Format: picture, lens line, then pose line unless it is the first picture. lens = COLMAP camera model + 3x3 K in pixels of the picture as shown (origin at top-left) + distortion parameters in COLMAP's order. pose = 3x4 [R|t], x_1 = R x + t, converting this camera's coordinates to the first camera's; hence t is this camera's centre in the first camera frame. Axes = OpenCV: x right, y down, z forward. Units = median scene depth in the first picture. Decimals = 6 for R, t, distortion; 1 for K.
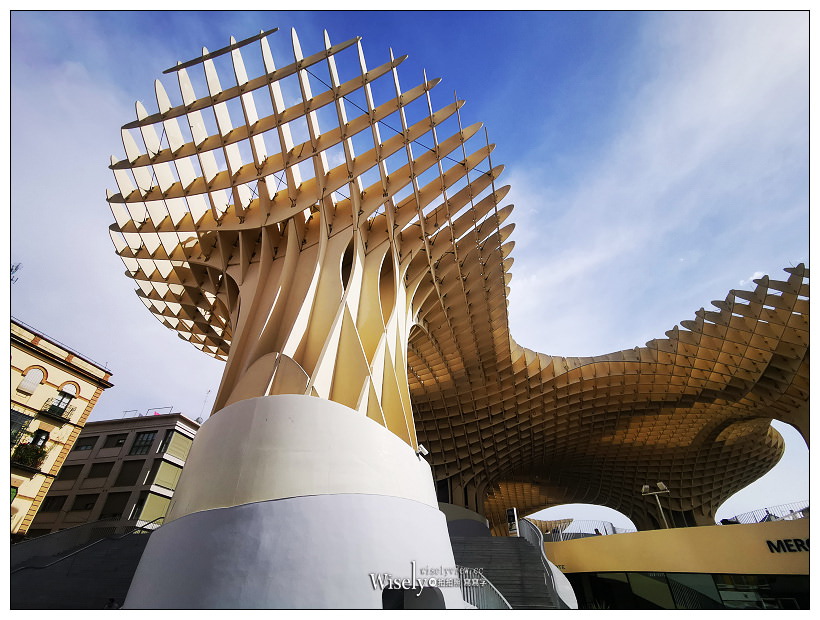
lens RADIAL K [[390.5, 0, 410.0], [0, 390.5, 310.0], [0, 0, 1]] dist [-0.014618, 0.018347]
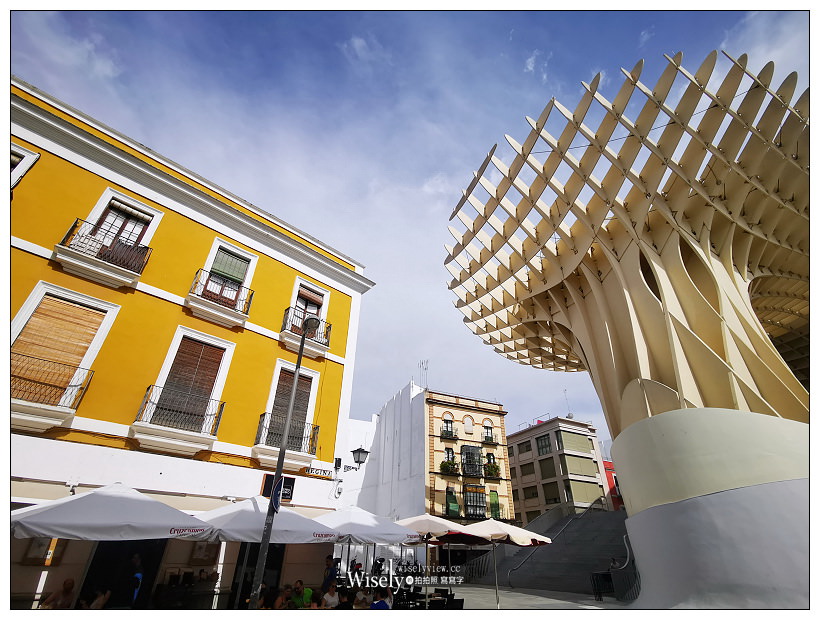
lens RADIAL K [[390.5, 0, 410.0], [0, 390.5, 310.0], [0, 0, 1]] dist [-0.014618, 0.018347]
pose [[0.648616, -0.417990, -0.636067, 0.052392], [0.461899, 0.880390, -0.107534, -0.182995], [0.604935, -0.224050, 0.764104, -0.237002]]
